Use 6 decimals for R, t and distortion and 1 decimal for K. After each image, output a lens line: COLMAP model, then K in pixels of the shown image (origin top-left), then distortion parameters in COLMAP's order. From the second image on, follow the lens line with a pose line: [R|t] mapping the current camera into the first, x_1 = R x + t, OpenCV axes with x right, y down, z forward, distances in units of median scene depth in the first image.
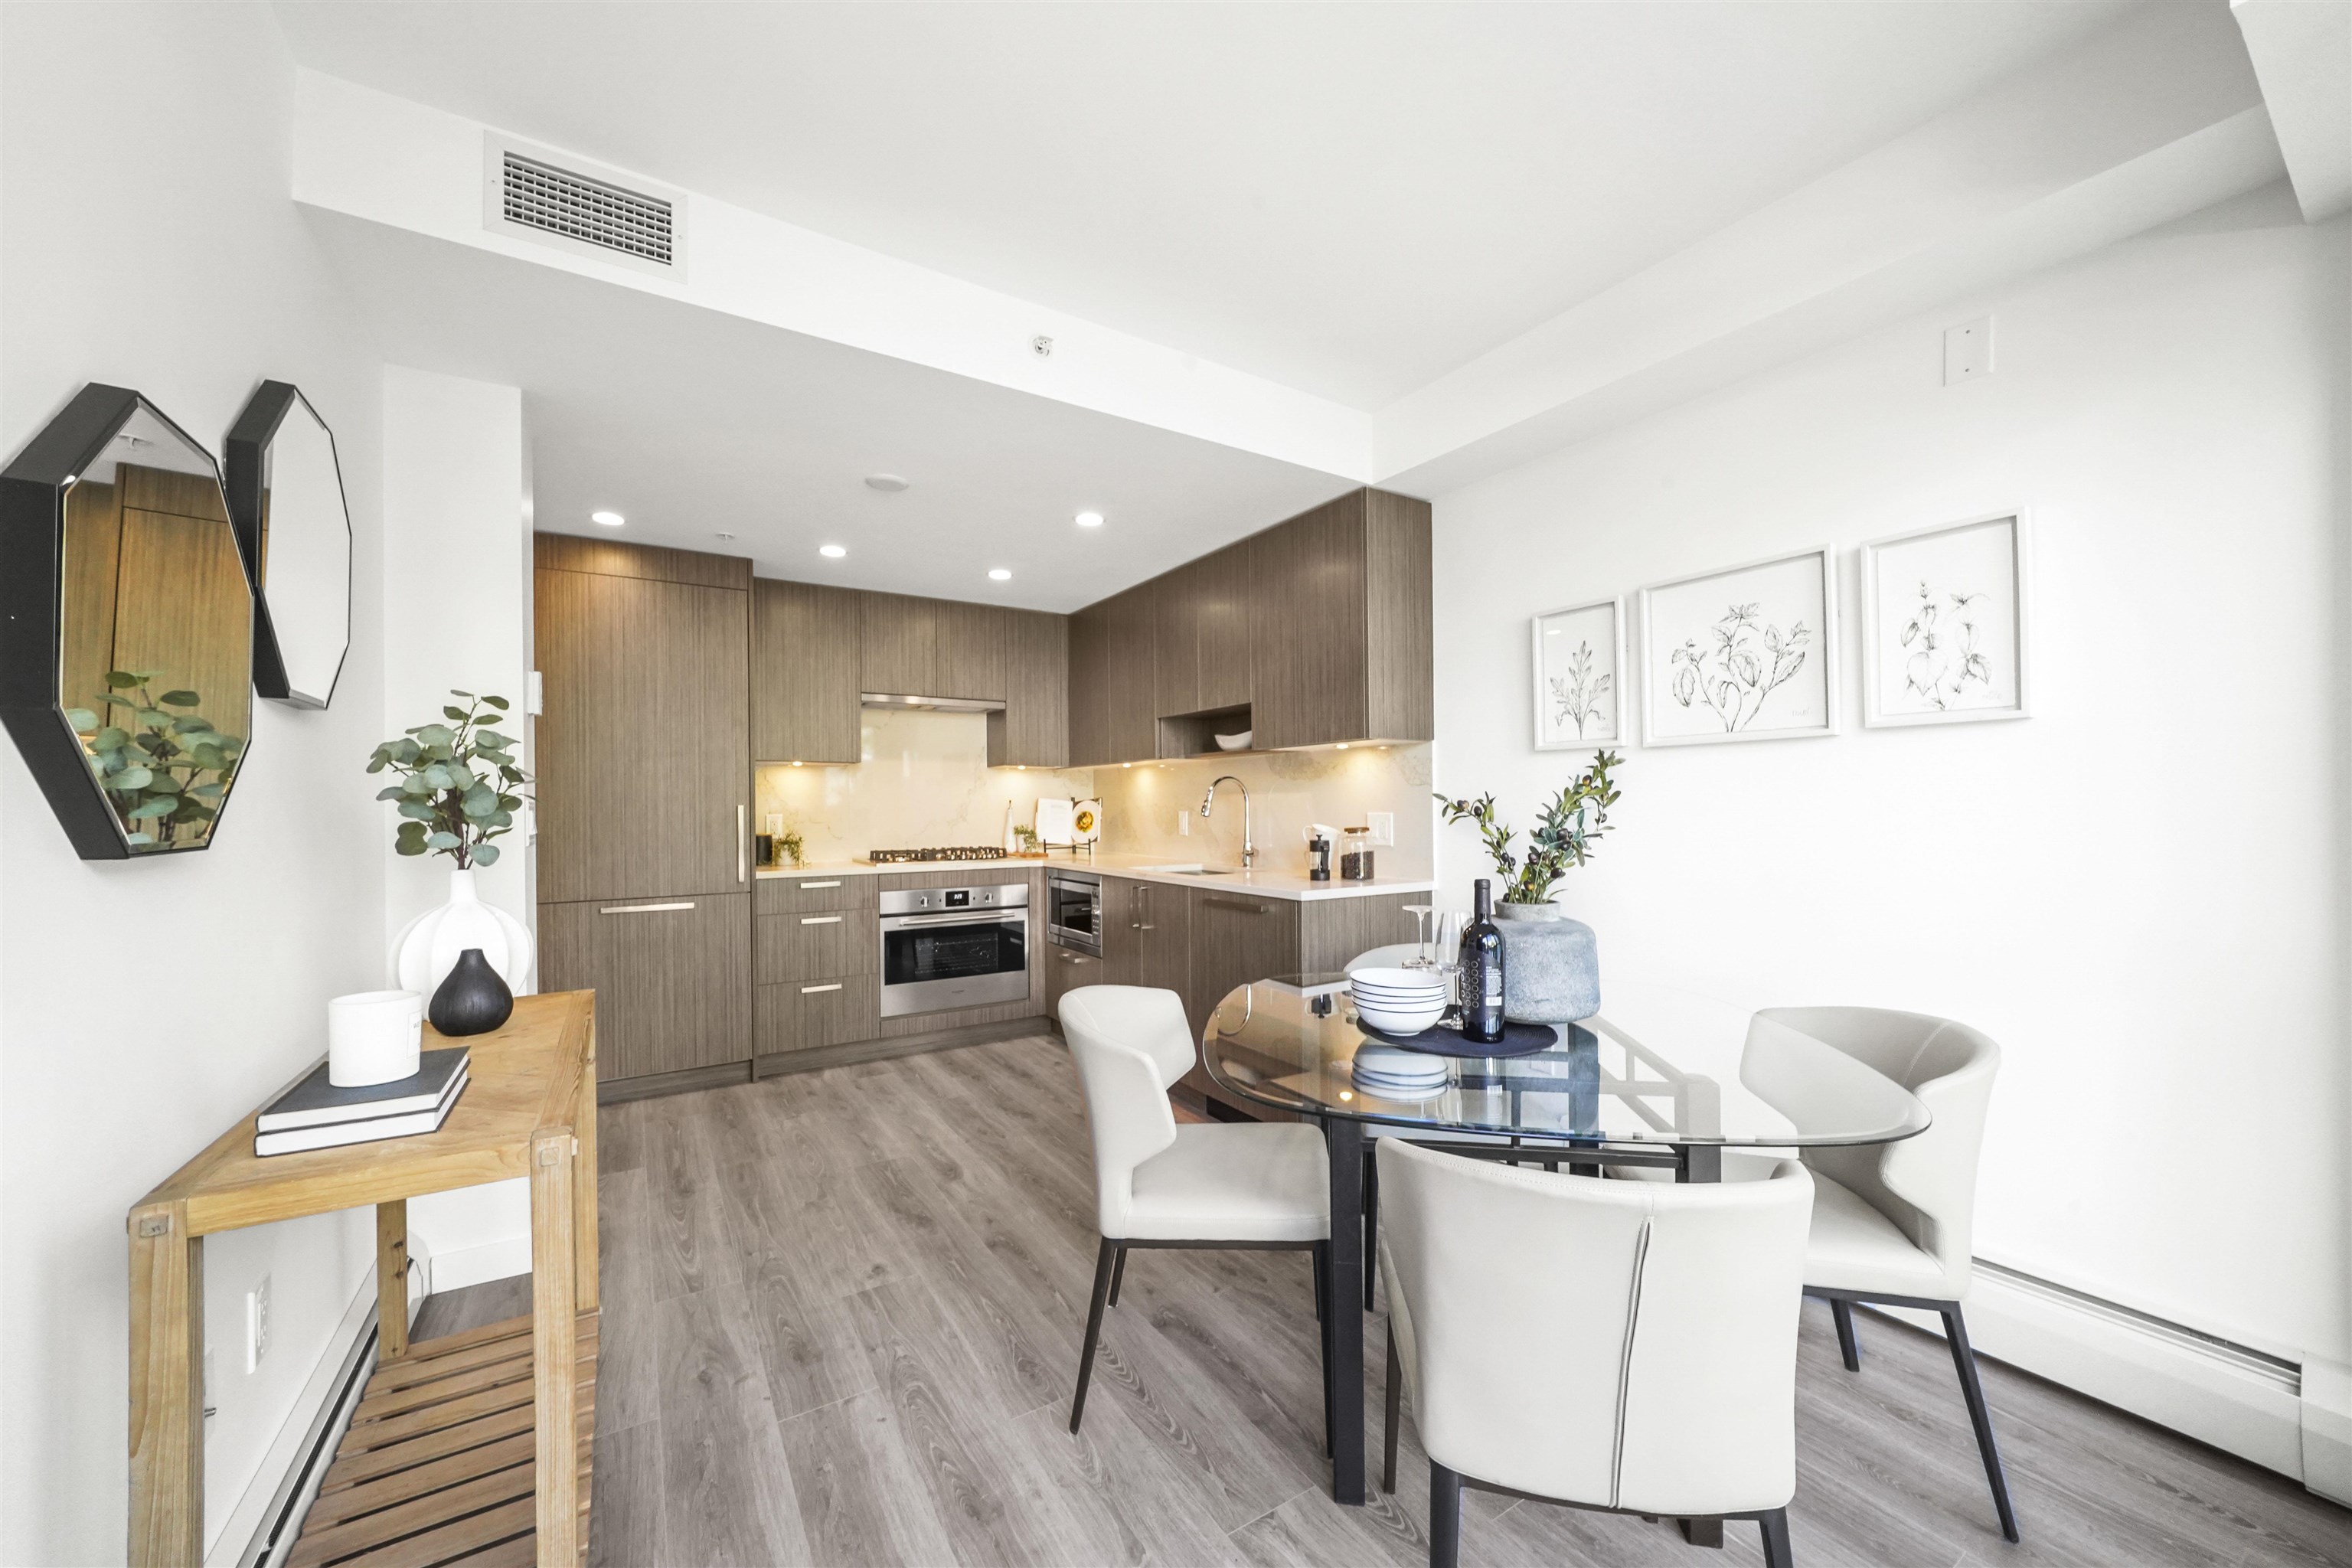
lens RADIAL K [[874.5, 0, 1181.9], [0, 874.5, 790.5], [0, 0, 1]] dist [-0.004201, 0.000937]
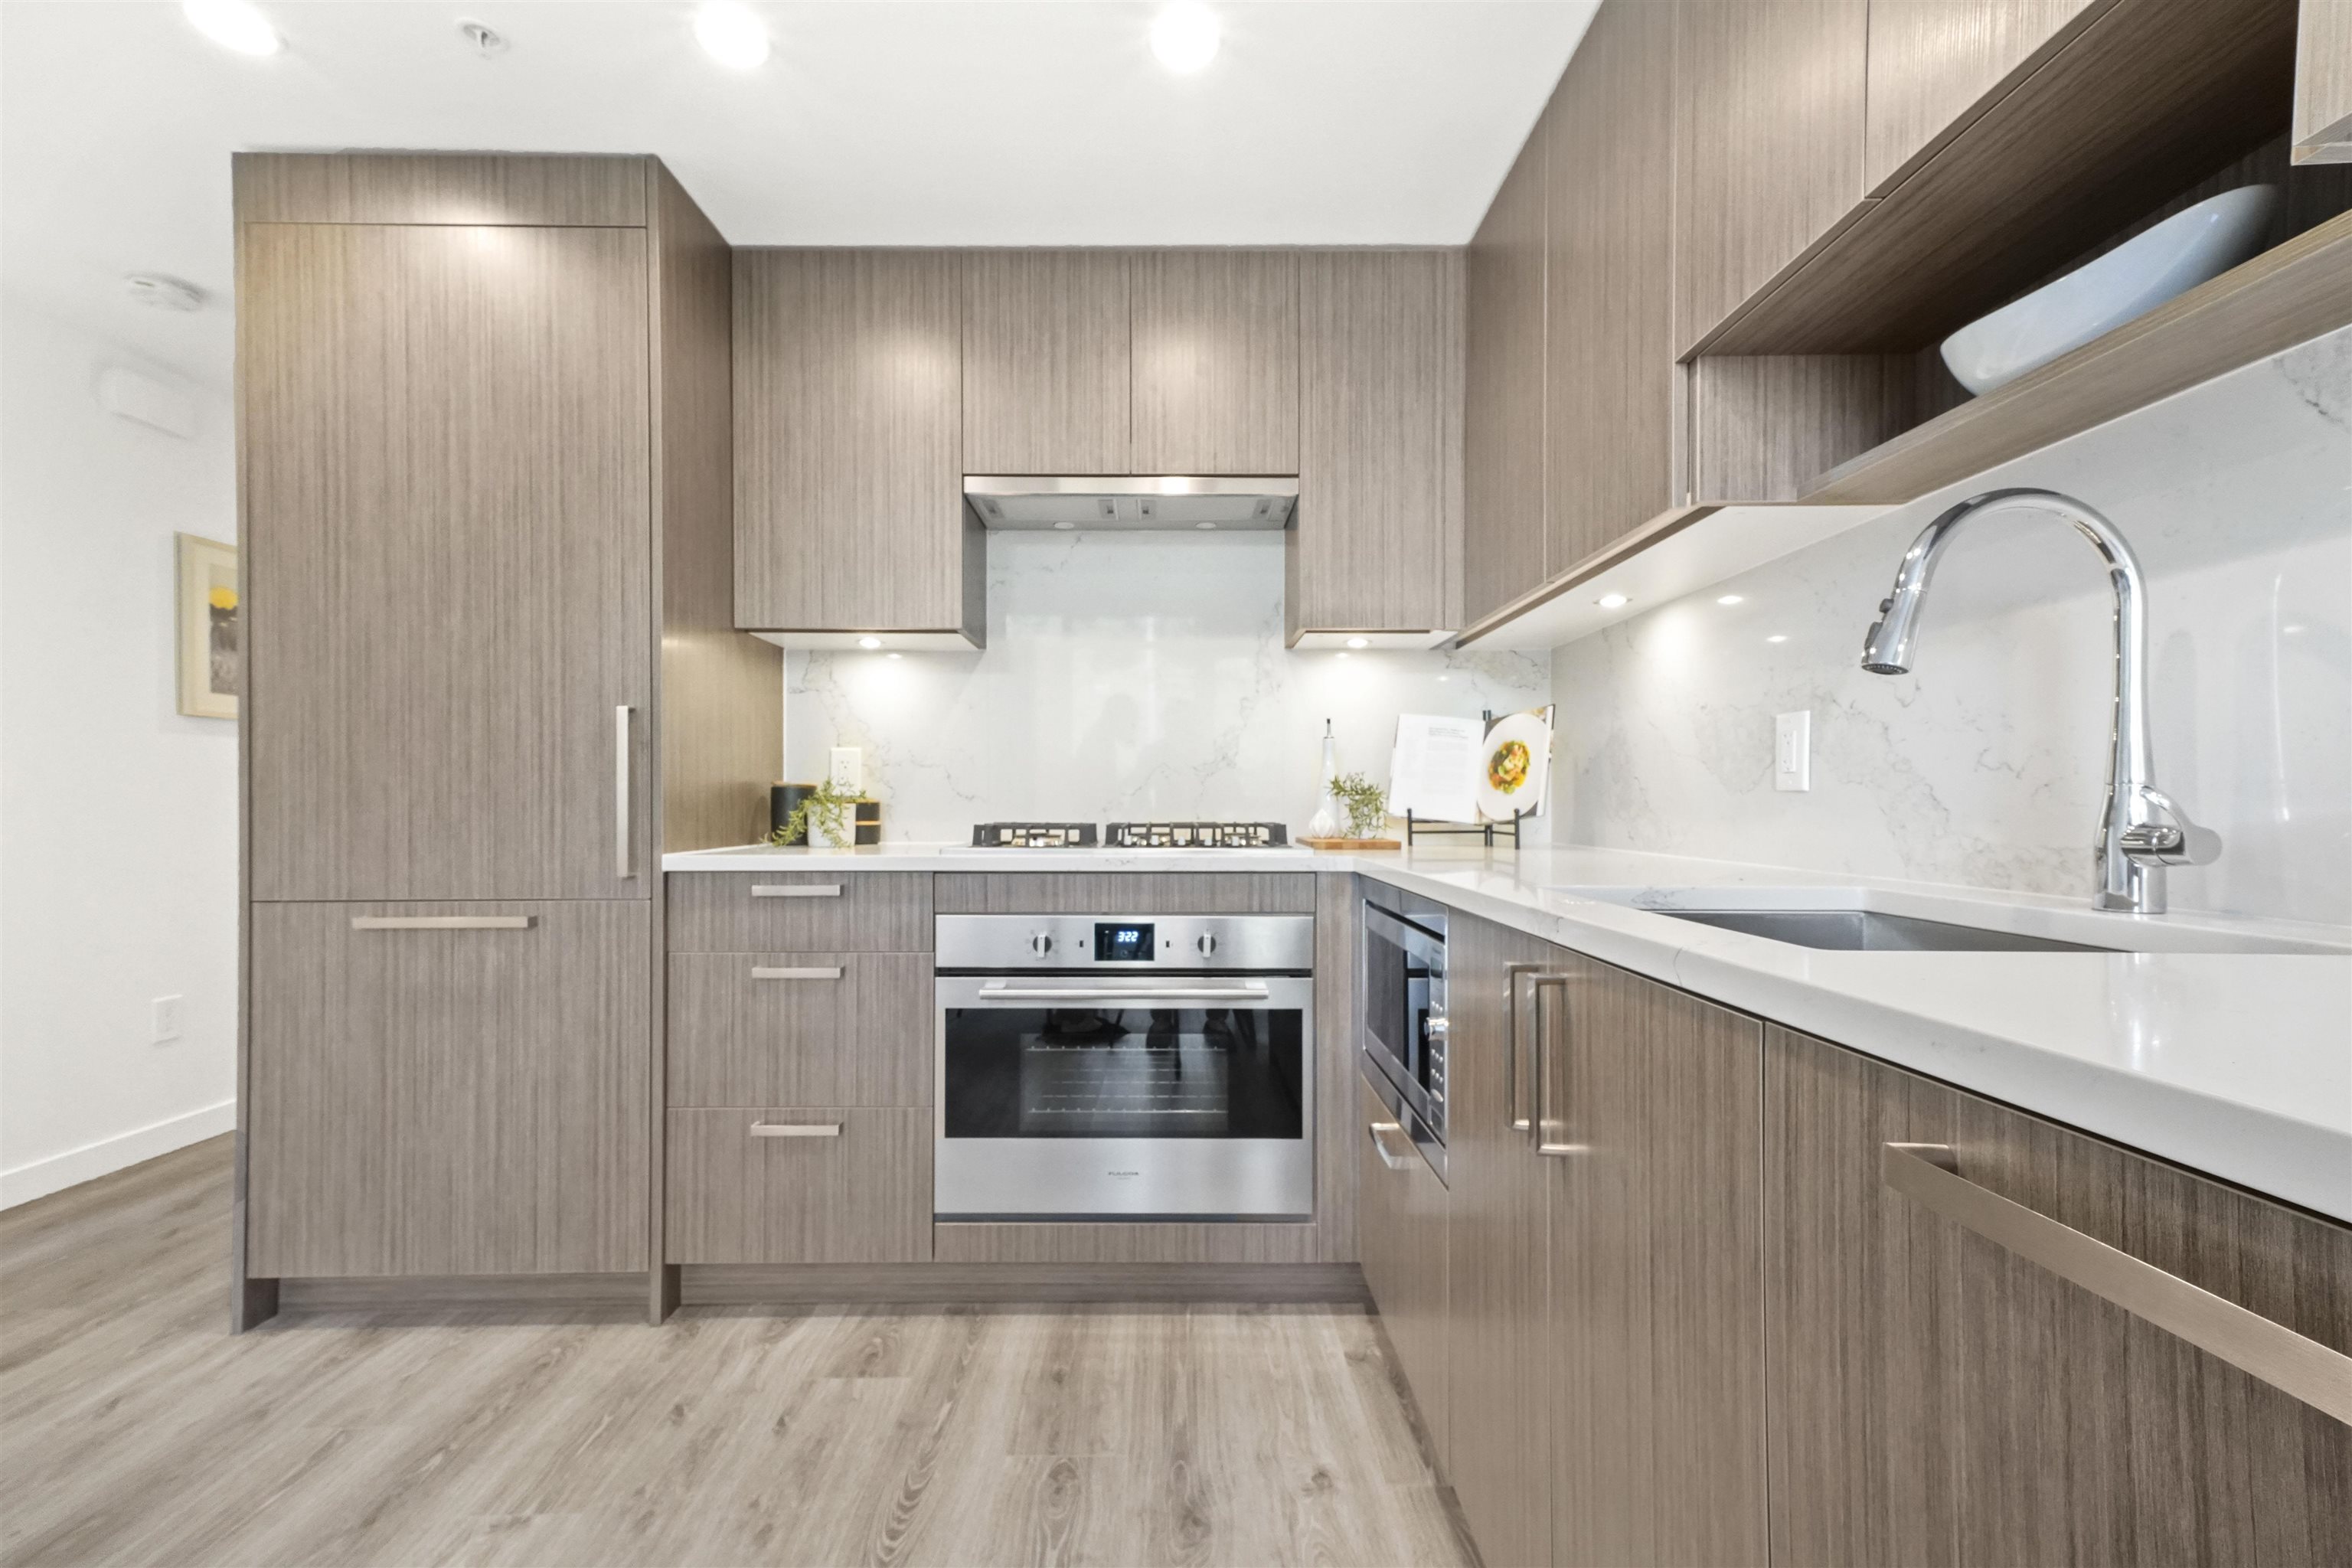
lens RADIAL K [[996.2, 0, 1174.9], [0, 996.2, 806.3], [0, 0, 1]] dist [0.022976, 0.000311]
pose [[0.834762, 0.004789, -0.550589, 0.018604], [0.005856, 0.999828, 0.017576, 0.063650], [0.550579, -0.017896, 0.834591, 0.753223]]
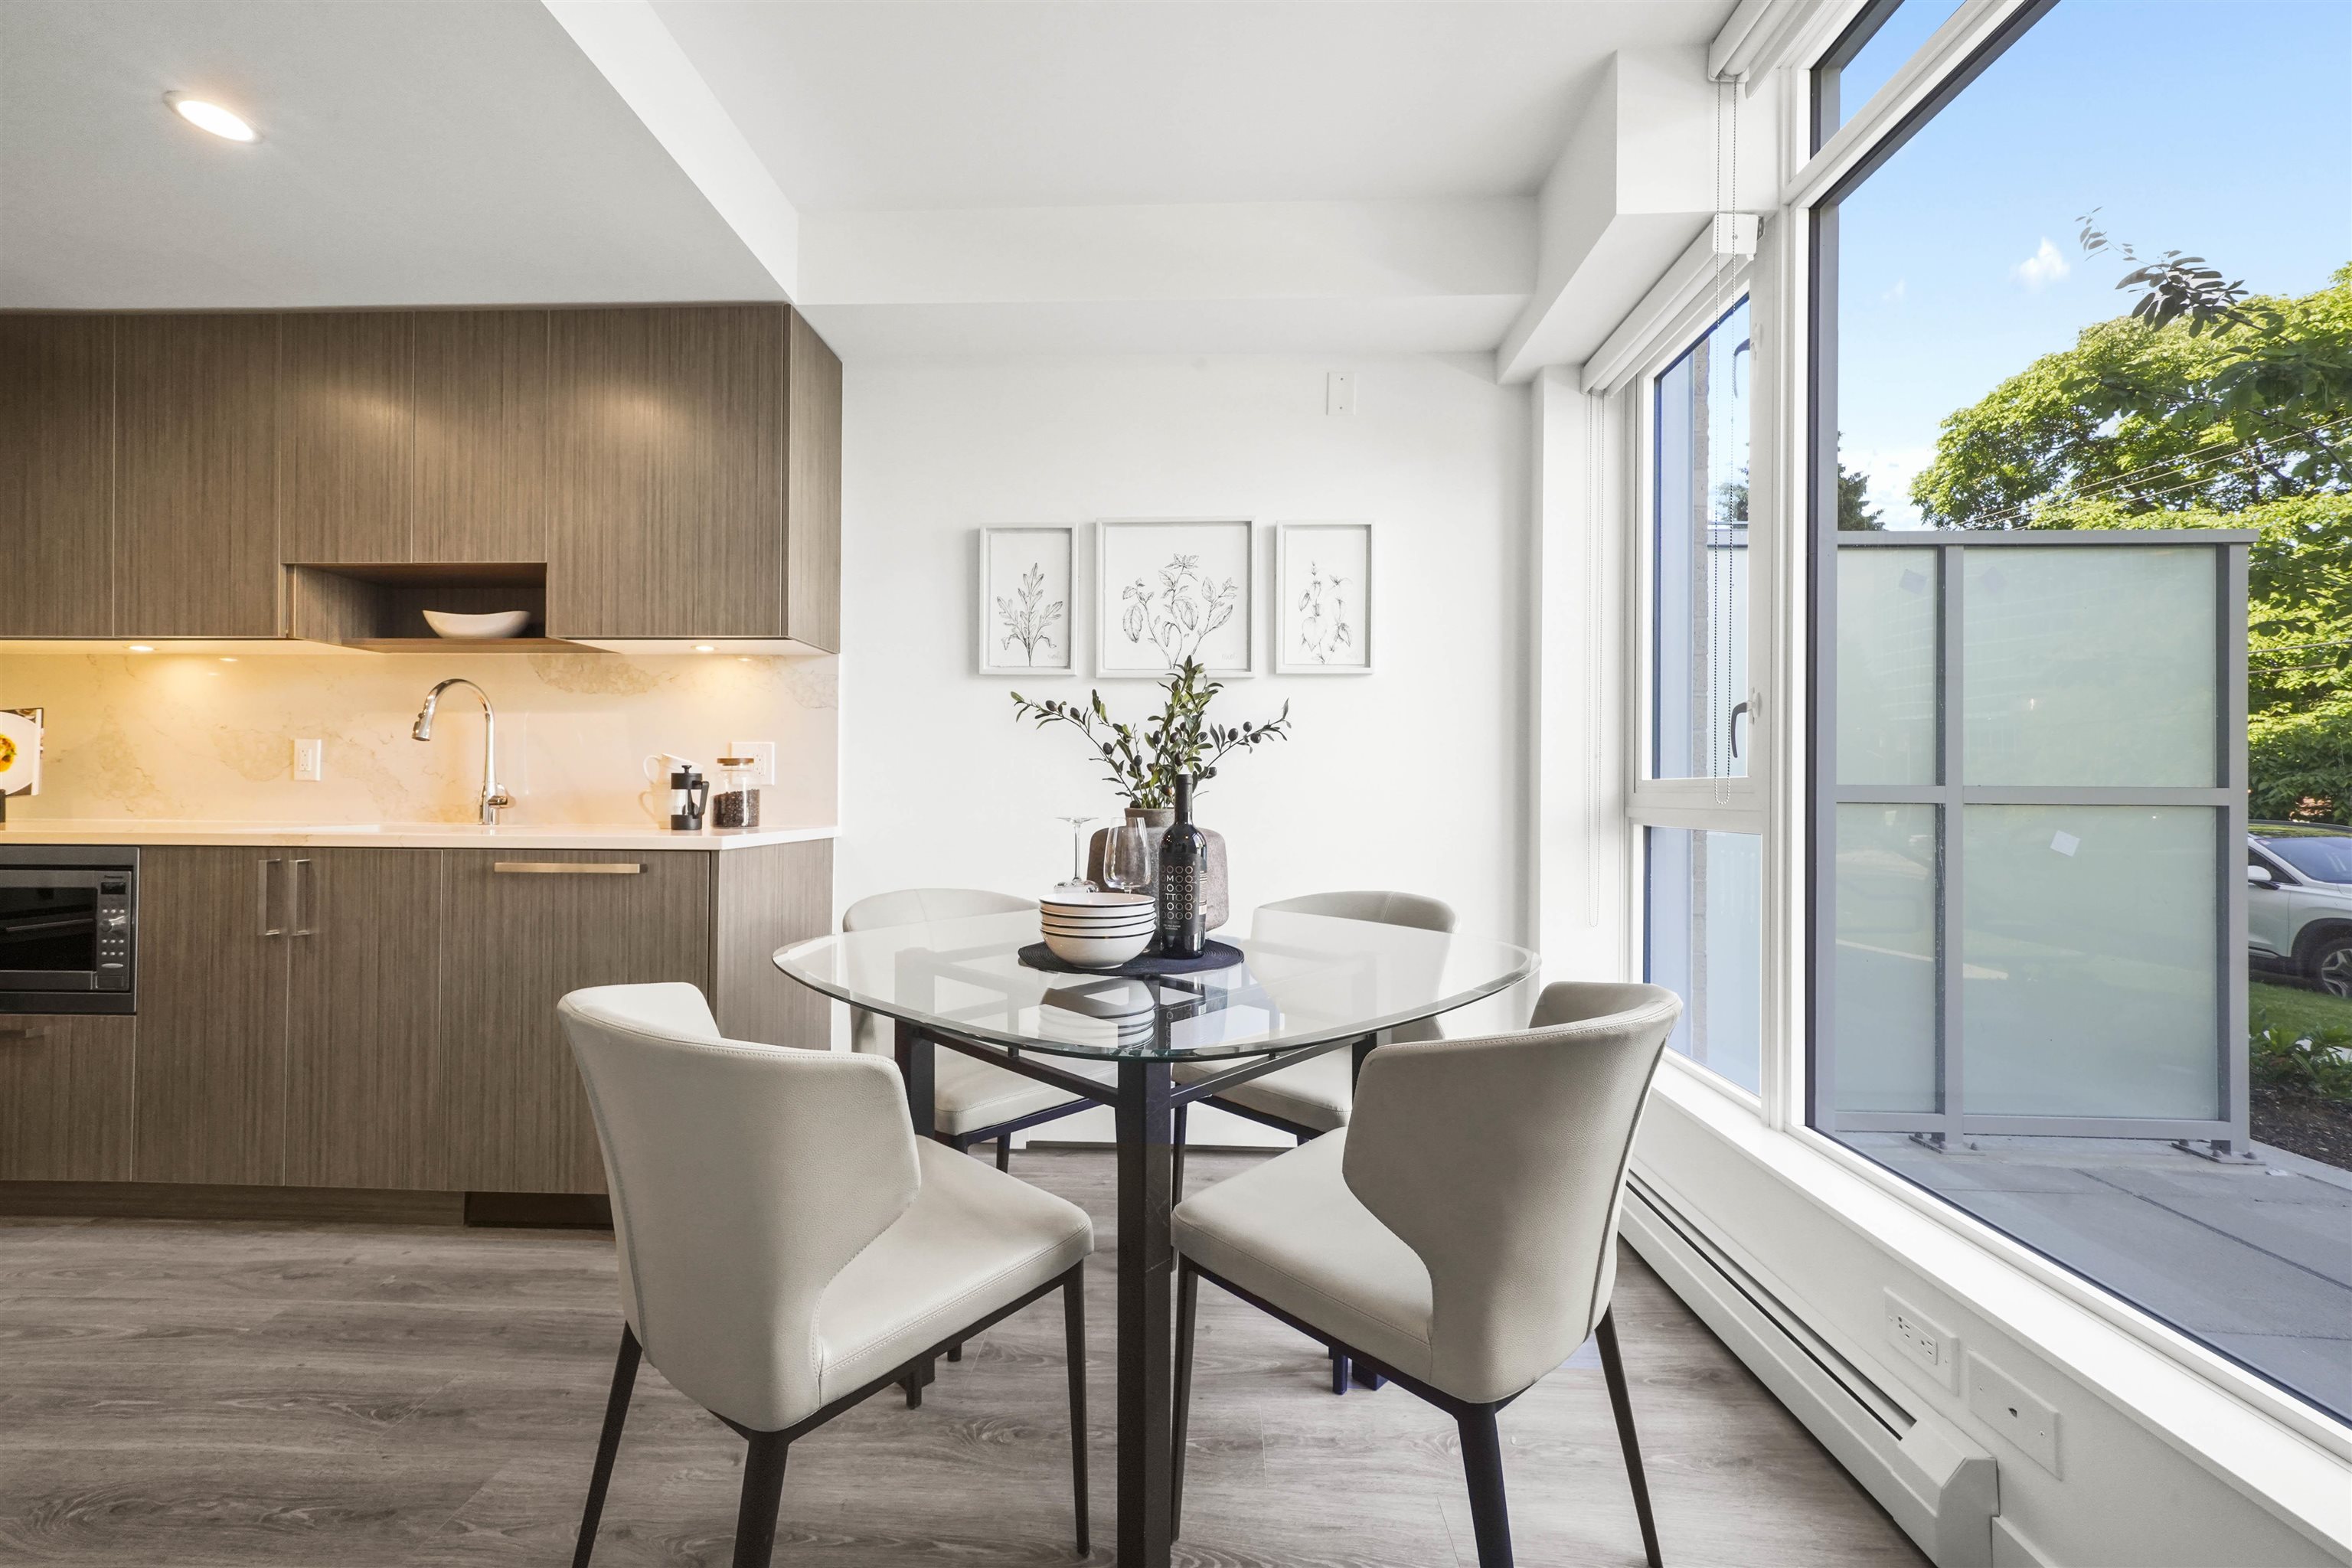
lens RADIAL K [[874.5, 0, 1187.9], [0, 874.5, 780.6], [0, 0, 1]] dist [-0.004201, 0.000937]
pose [[0.566751, 0.015750, 0.823738, -0.184375], [-0.020429, 0.999779, -0.005060, 0.054696], [-0.823636, -0.013960, 0.566948, 0.245461]]
